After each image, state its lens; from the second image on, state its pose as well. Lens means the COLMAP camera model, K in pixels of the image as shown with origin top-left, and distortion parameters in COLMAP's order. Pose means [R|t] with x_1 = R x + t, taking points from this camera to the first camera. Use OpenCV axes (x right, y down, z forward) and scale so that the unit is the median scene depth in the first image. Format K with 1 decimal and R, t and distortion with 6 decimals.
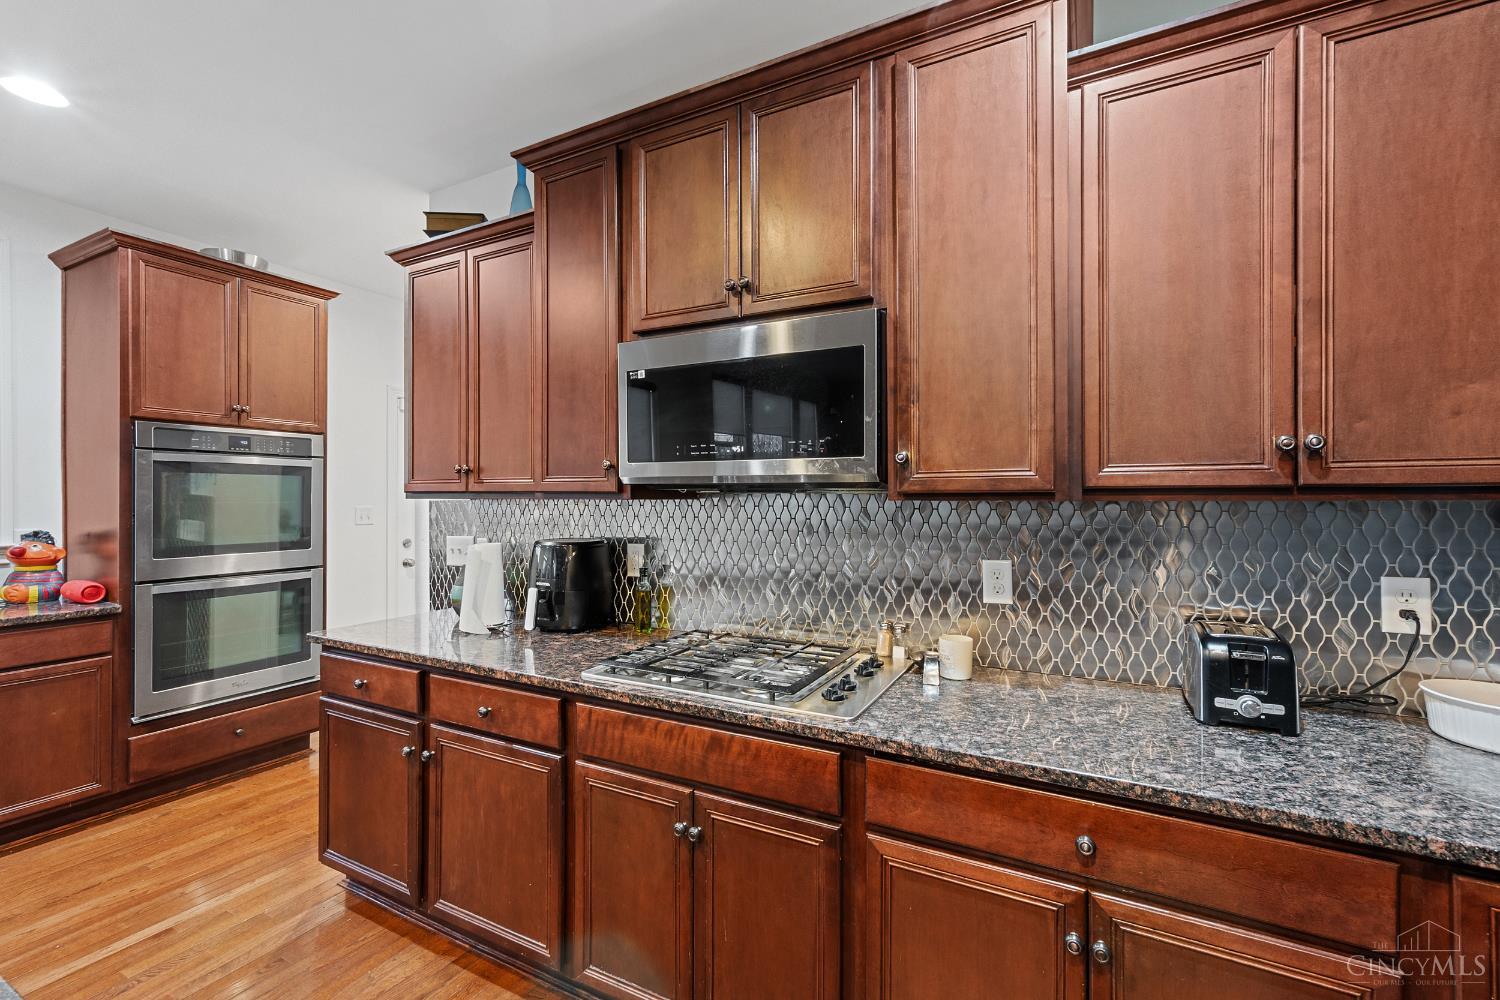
lens RADIAL K [[638.8, 0, 744.3], [0, 638.8, 500.1], [0, 0, 1]] dist [-0.001581, 0.000313]
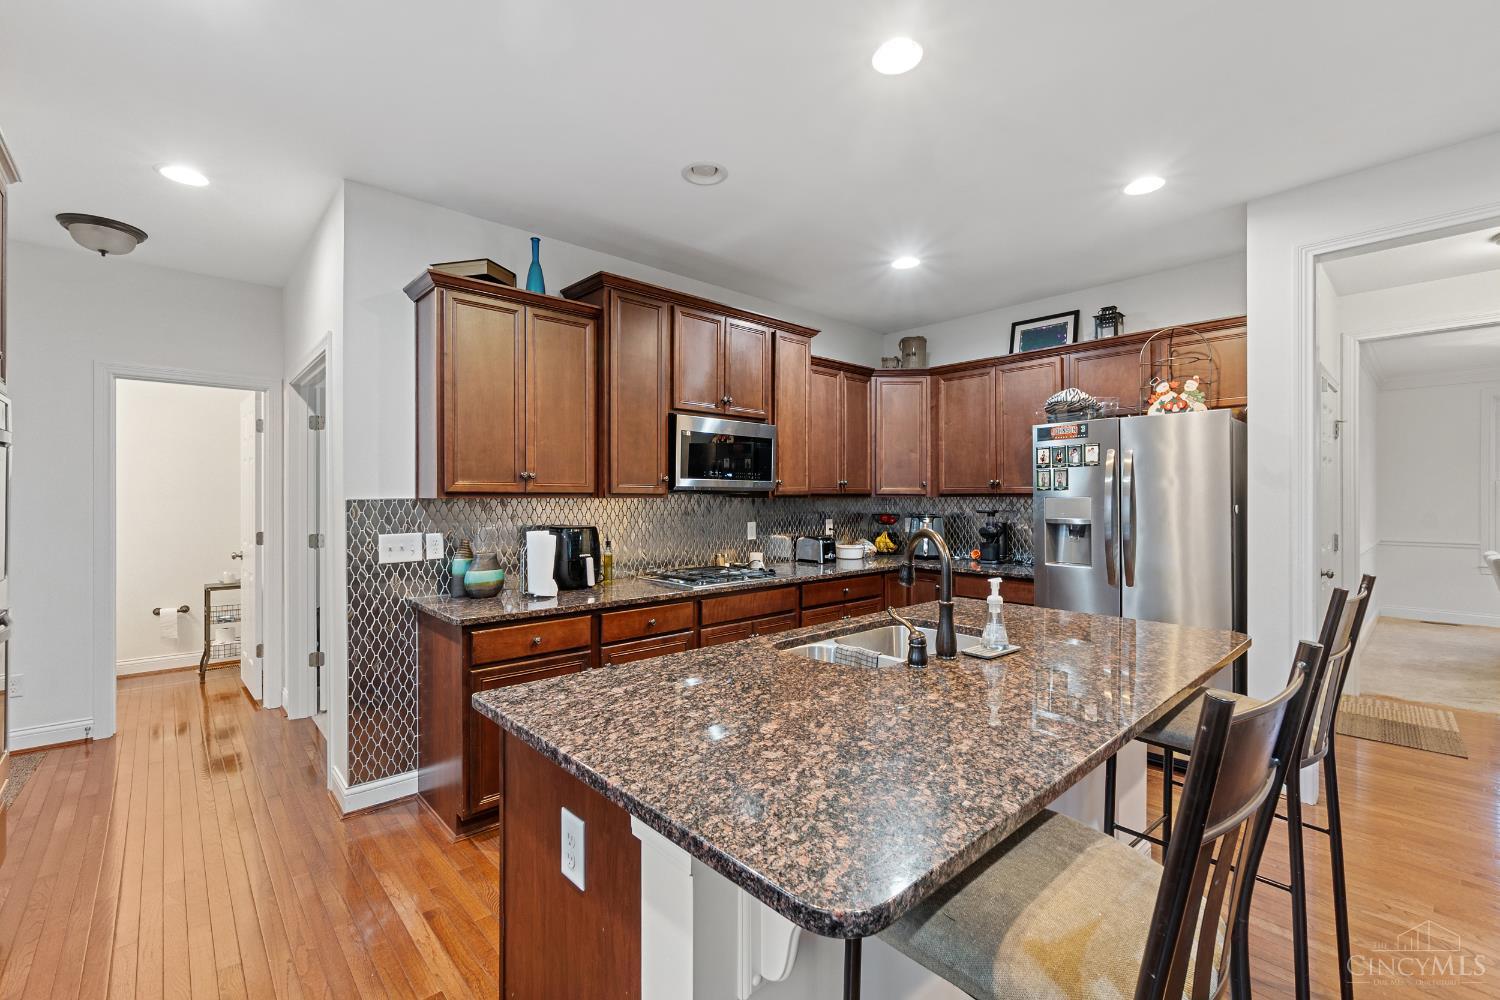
lens RADIAL K [[638.8, 0, 751.3], [0, 638.8, 498.4], [0, 0, 1]] dist [-0.001581, 0.000313]
pose [[0.330282, -0.005240, 0.943868, -1.902247], [-0.001399, 0.999981, 0.006041, -0.011757], [-0.943881, -0.003316, 0.330269, 0.179621]]
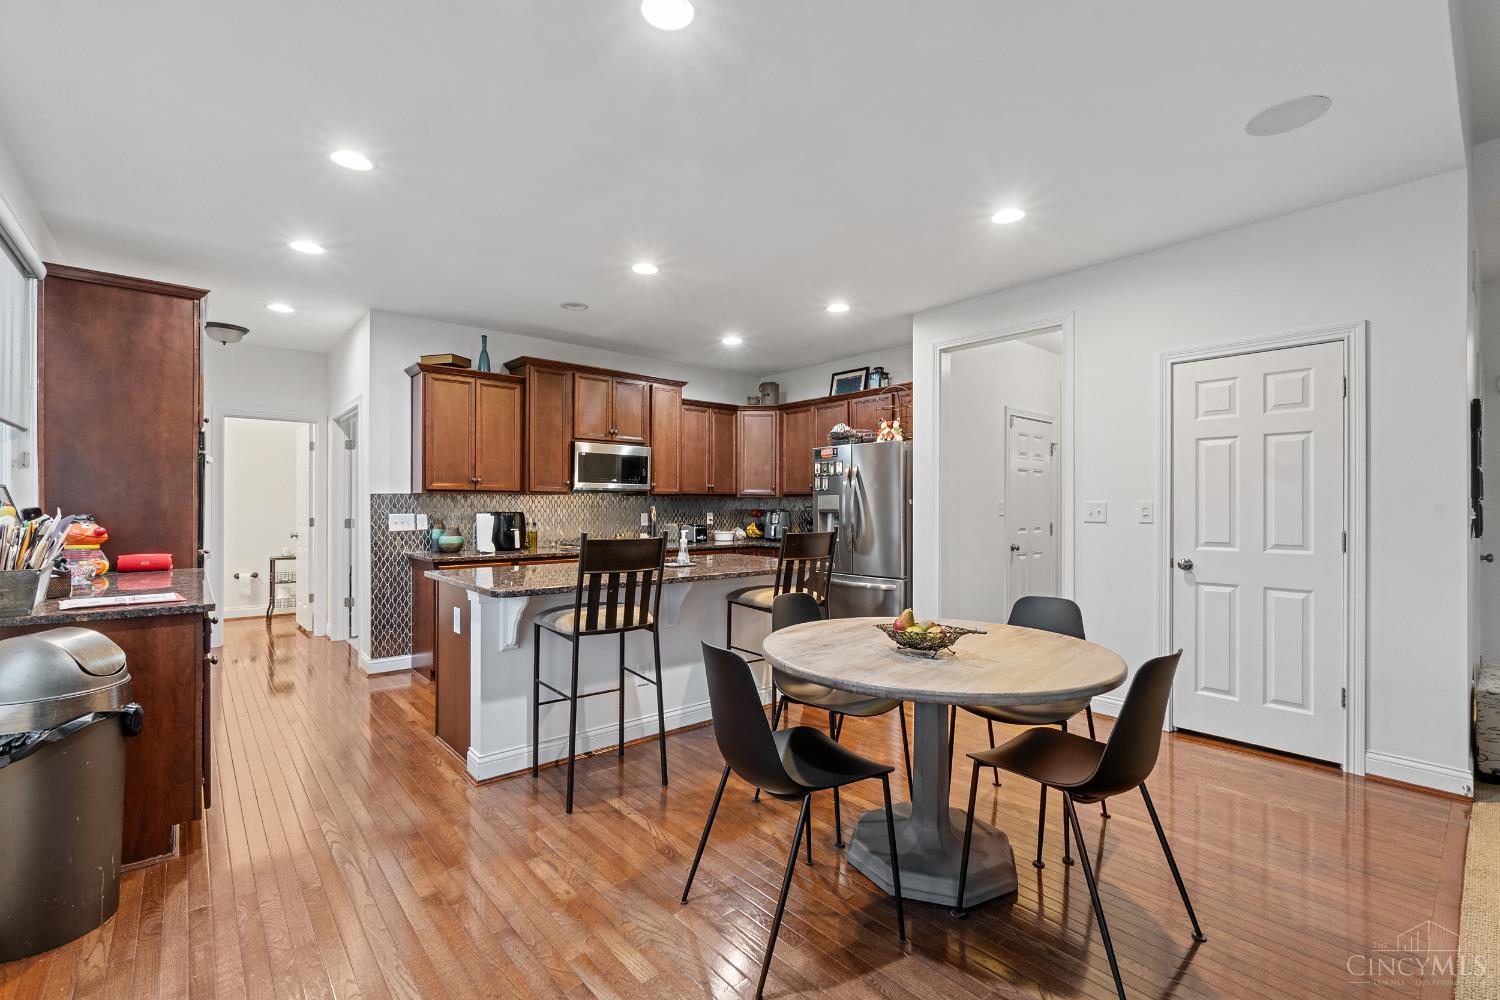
lens RADIAL K [[638.8, 0, 747.2], [0, 638.8, 503.3], [0, 0, 1]] dist [-0.001581, 0.000313]
pose [[0.355485, -0.000284, 0.934682, -2.700560], [-0.004165, 0.999990, 0.001888, 0.030060], [-0.934673, -0.004564, 0.355480, -0.802621]]
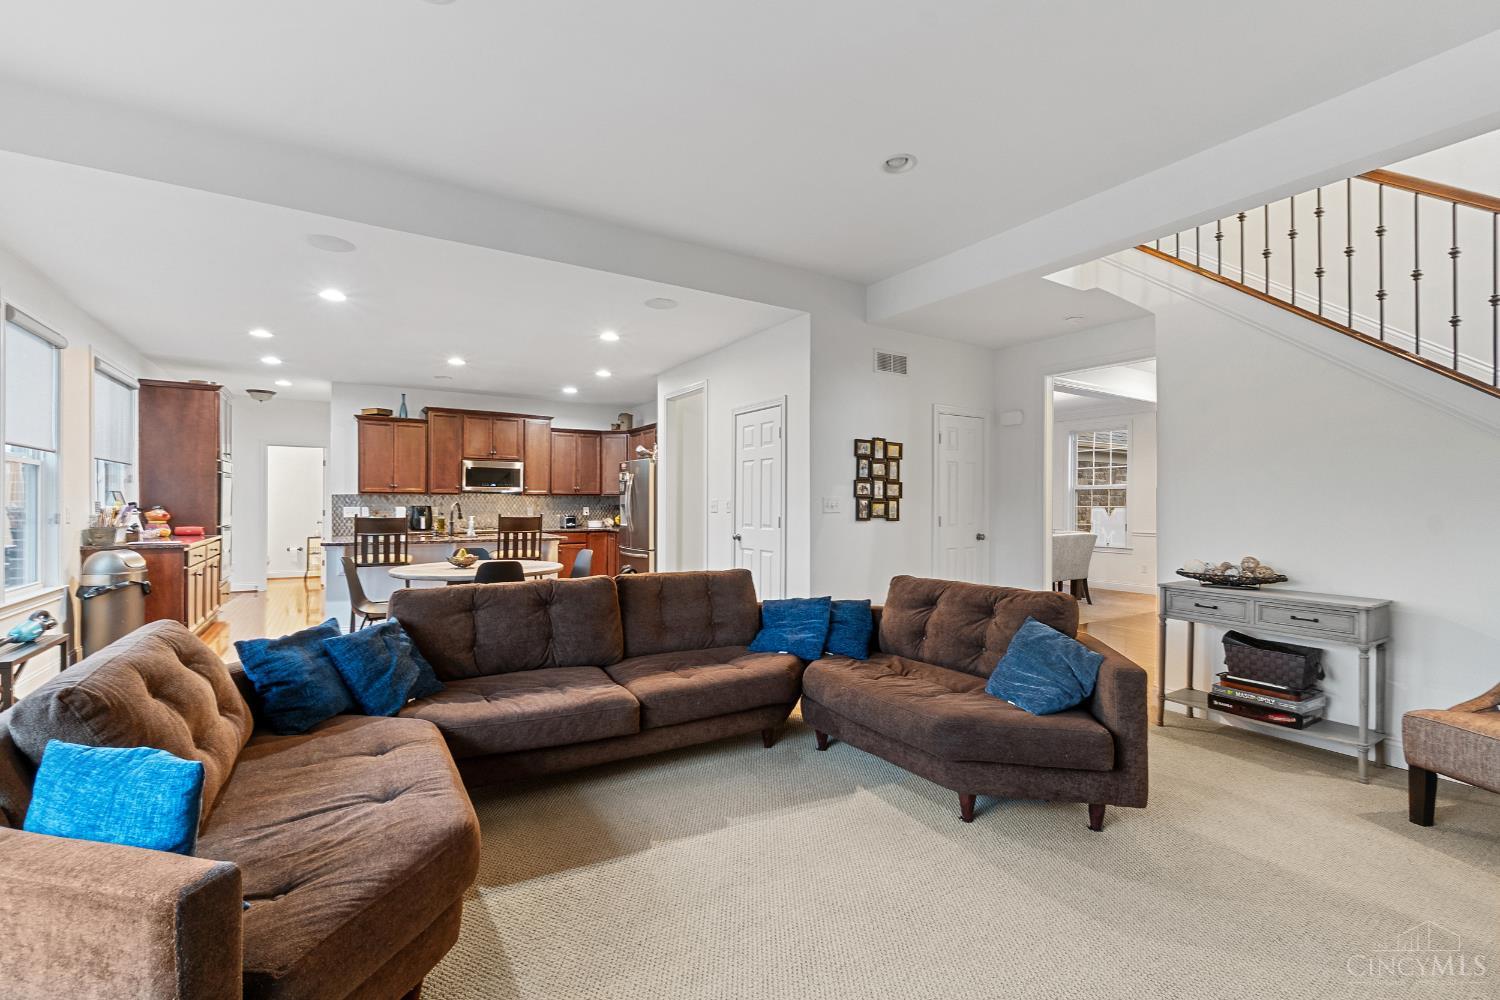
lens RADIAL K [[638.8, 0, 759.6], [0, 638.8, 500.3], [0, 0, 1]] dist [-0.001581, 0.000313]
pose [[0.481727, 0.000864, 0.876321, -3.186271], [-0.004188, 0.999990, 0.001316, 0.023937], [-0.876311, -0.004303, 0.481726, -3.072740]]
